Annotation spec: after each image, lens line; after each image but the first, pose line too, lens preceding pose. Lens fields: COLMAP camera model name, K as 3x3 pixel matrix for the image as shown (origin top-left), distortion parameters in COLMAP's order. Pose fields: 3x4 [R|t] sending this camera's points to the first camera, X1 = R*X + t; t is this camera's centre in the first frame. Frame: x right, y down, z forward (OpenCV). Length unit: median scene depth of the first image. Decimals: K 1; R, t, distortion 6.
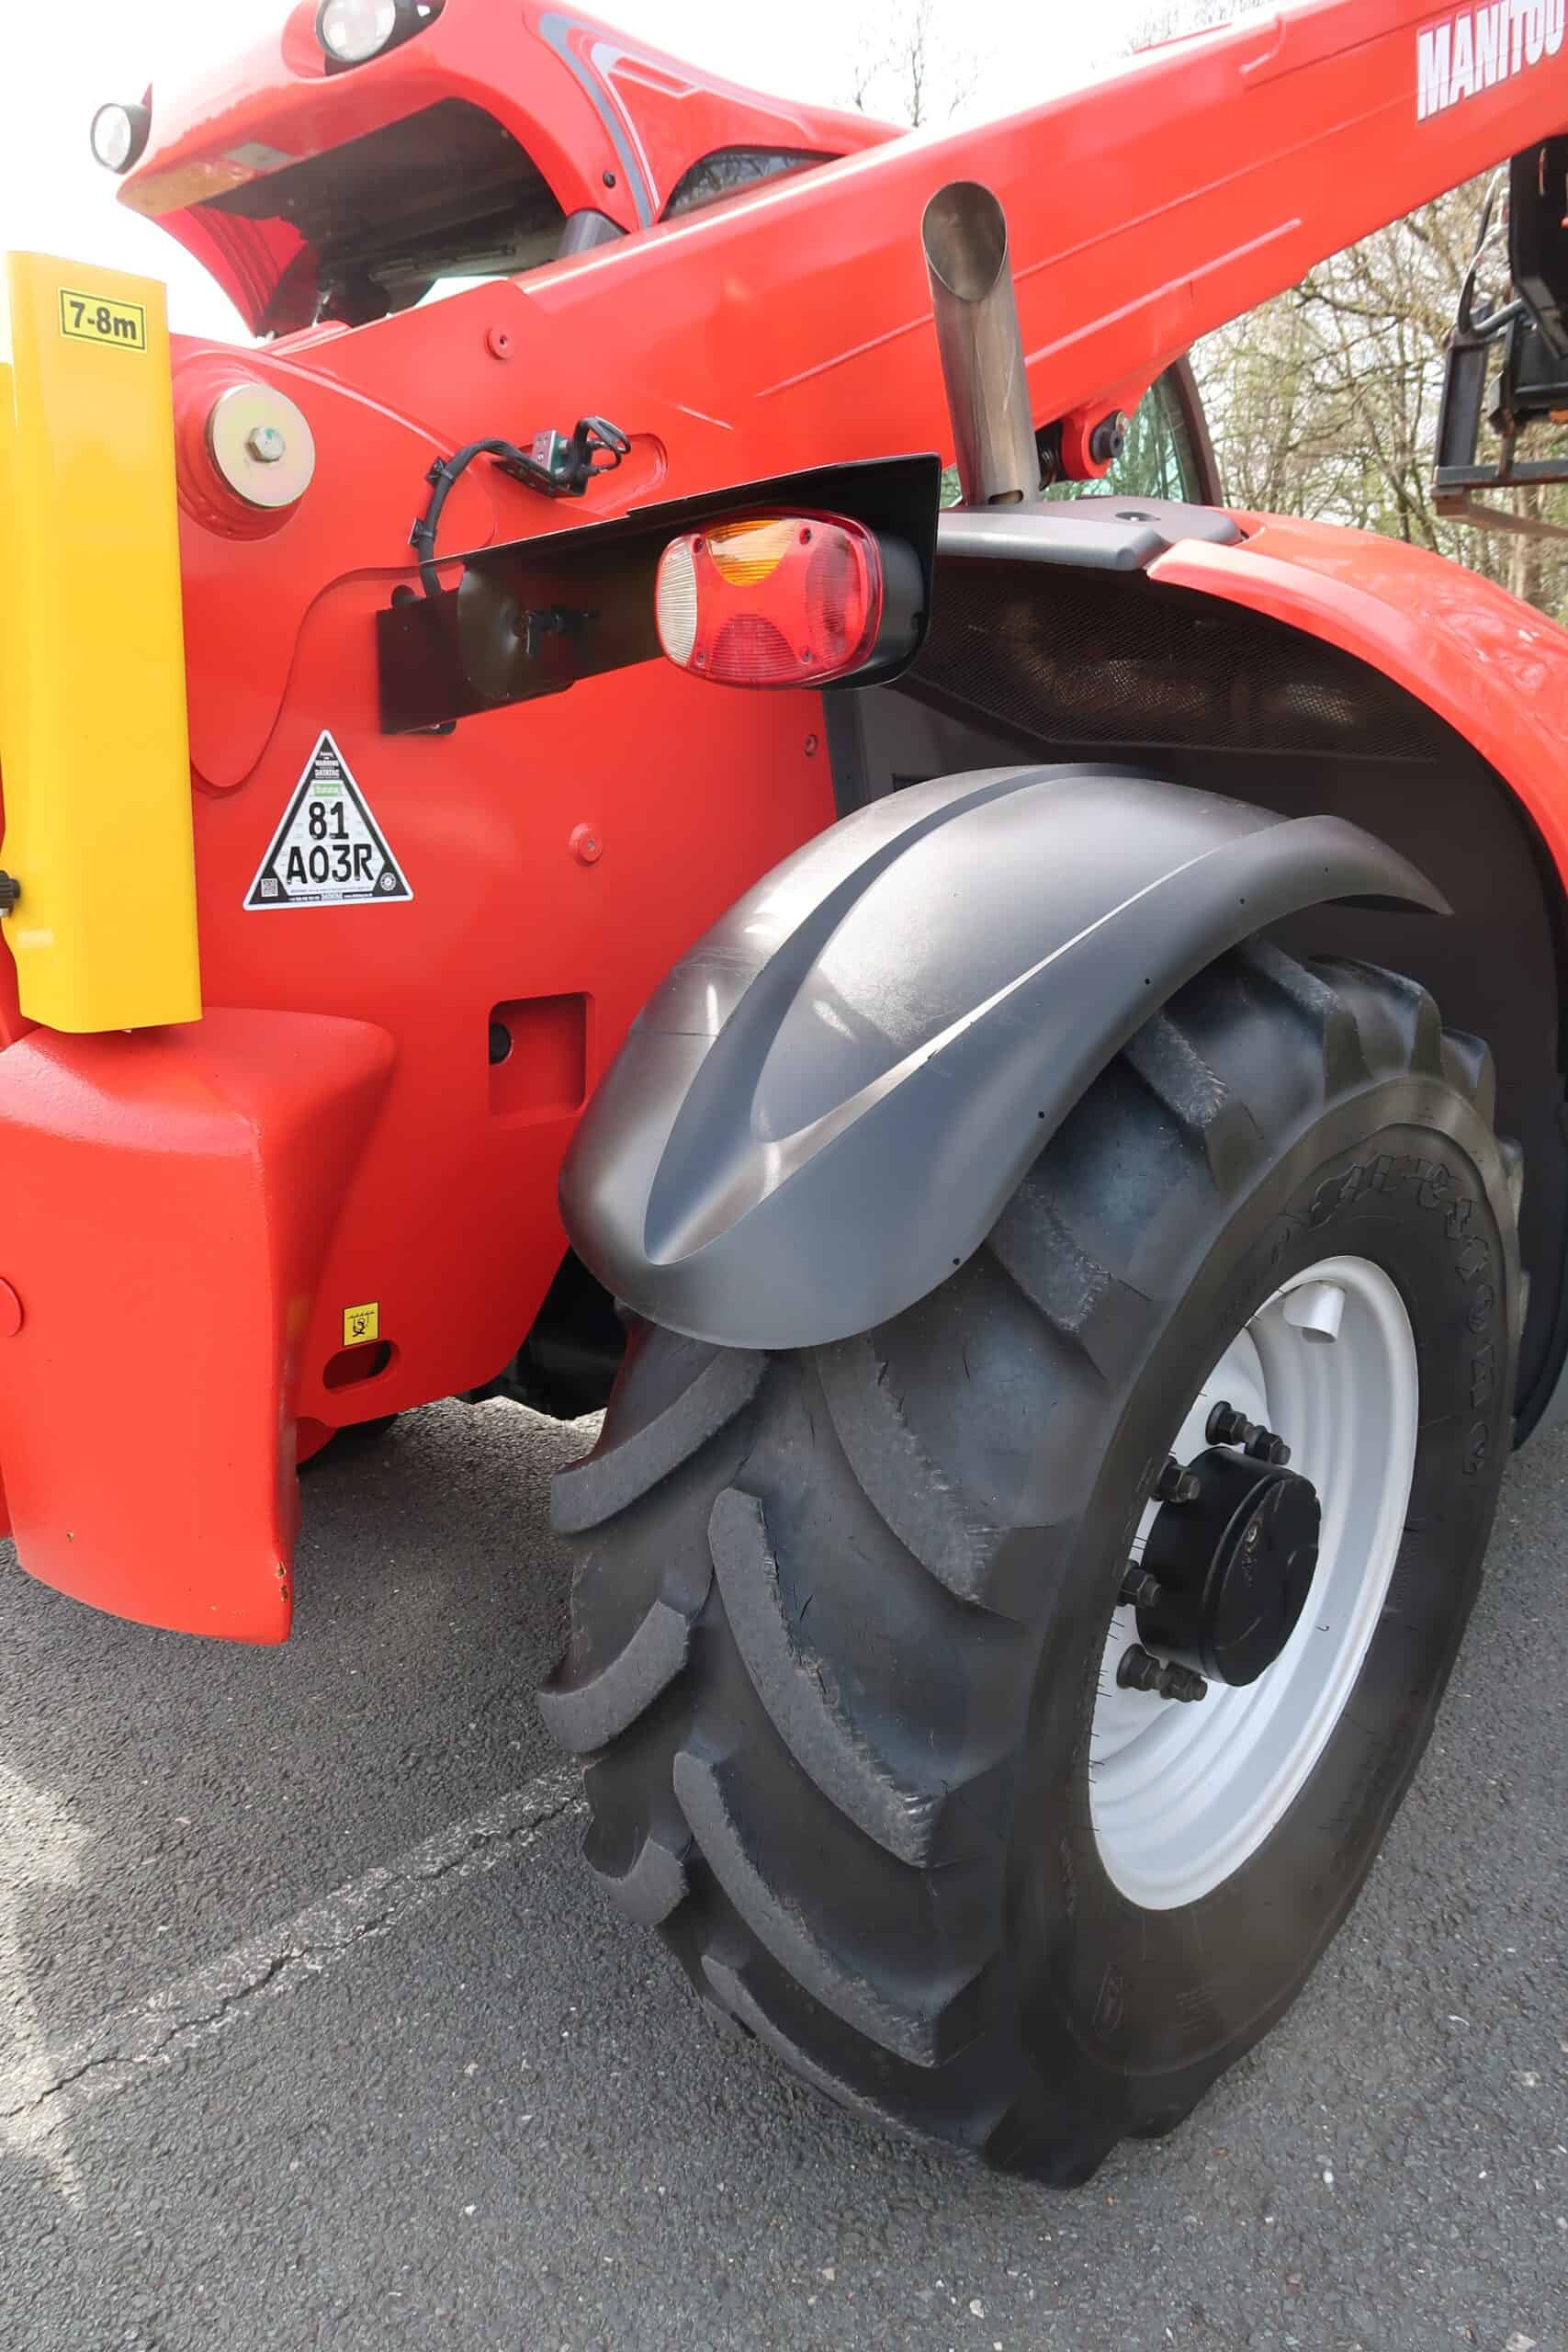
lens RADIAL K [[1620.2, 0, 774.6], [0, 1620.2, 1182.7], [0, 0, 1]] dist [-0.027551, 0.007340]
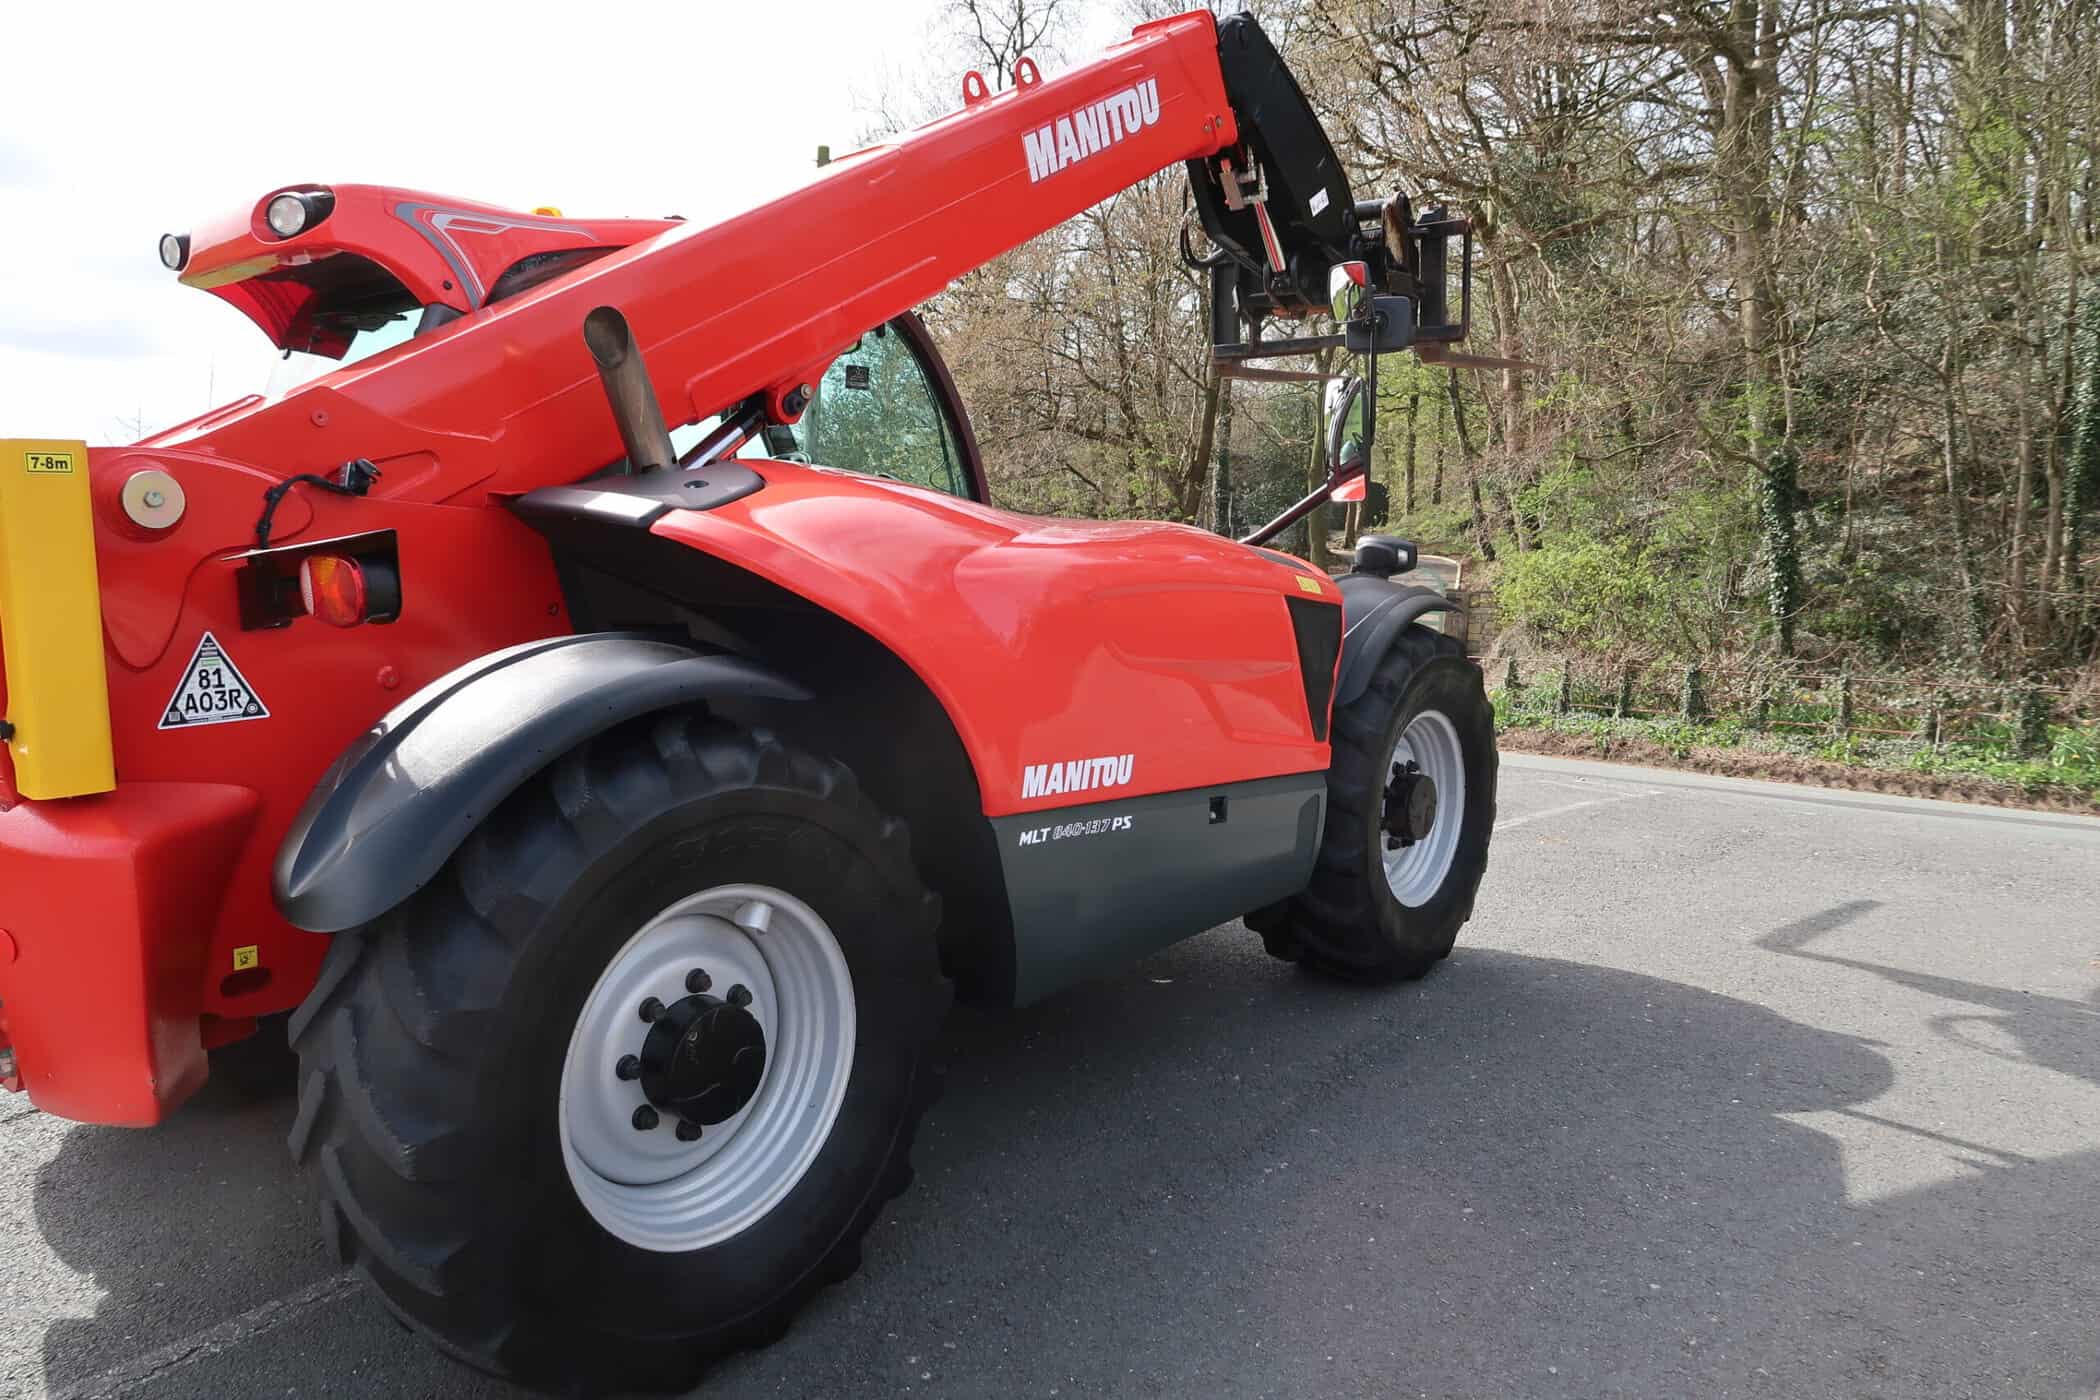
lens RADIAL K [[1446.7, 0, 1040.6], [0, 1446.7, 694.3], [0, 0, 1]] dist [-0.027551, 0.007340]
pose [[0.997449, -0.050996, 0.049942, 0.586443], [0.057424, 0.988887, -0.137130, 0.074036], [-0.042394, 0.139648, 0.989293, -0.664227]]
